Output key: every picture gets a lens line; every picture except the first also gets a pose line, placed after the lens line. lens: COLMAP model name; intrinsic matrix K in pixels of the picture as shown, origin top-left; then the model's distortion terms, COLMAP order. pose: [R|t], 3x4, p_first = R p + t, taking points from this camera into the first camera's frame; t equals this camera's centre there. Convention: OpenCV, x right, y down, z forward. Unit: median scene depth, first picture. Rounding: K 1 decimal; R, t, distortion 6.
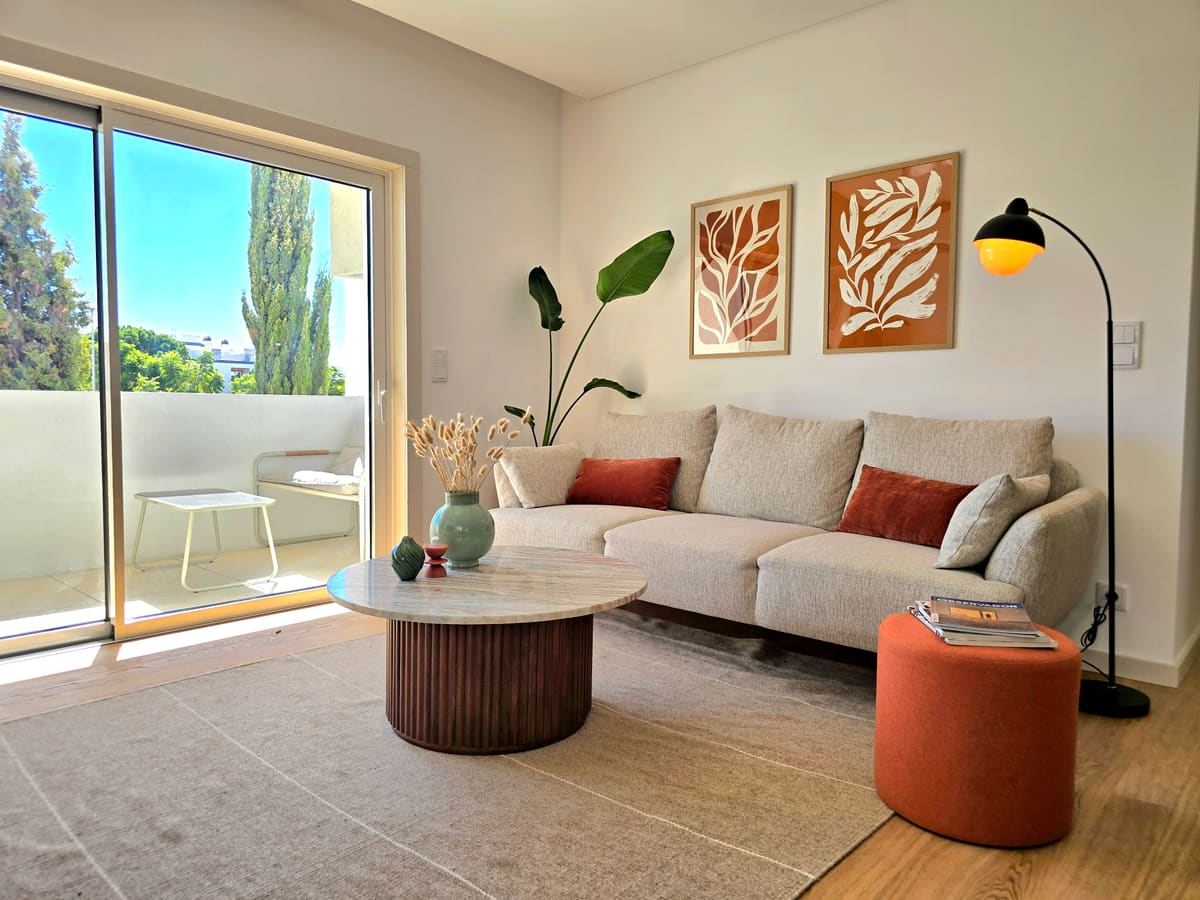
lens RADIAL K [[800.8, 0, 600.0], [0, 800.8, 450.0], [0, 0, 1]] dist [0.058562, -0.064254]
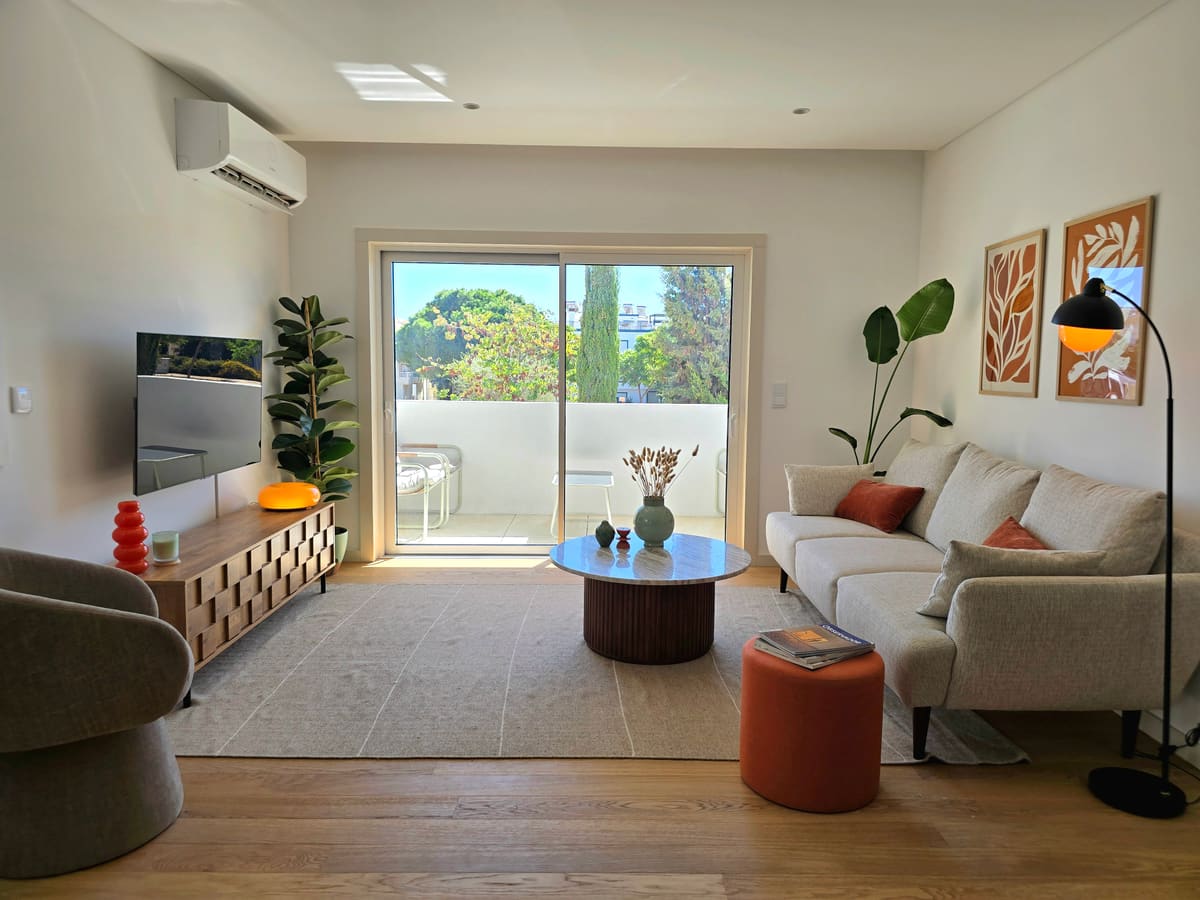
lens RADIAL K [[807.1, 0, 626.4], [0, 807.1, 443.6], [0, 0, 1]] dist [0.036465, -0.001664]
pose [[0.685400, 0.070500, -0.724746, 0.611229], [-0.050610, 0.997507, 0.049171, -0.083955], [0.726406, 0.002977, 0.687260, -0.068079]]
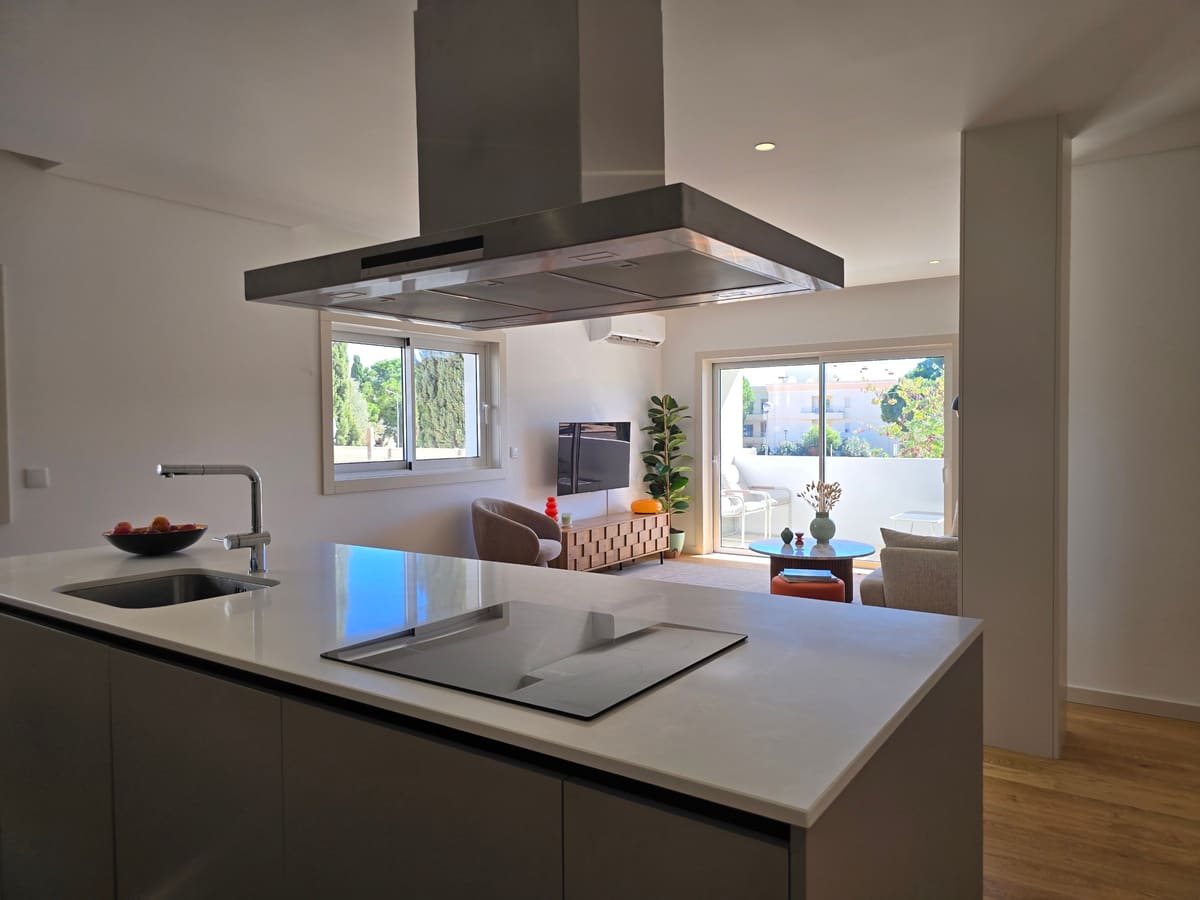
lens RADIAL K [[817.1, 0, 598.1], [0, 817.1, 442.0], [0, 0, 1]] dist [0.035808, -0.001555]
pose [[0.107462, 0.013061, -0.994123, 1.522959], [-0.050375, 0.998701, 0.007676, -0.105534], [0.992932, 0.049254, 0.107980, 0.025249]]
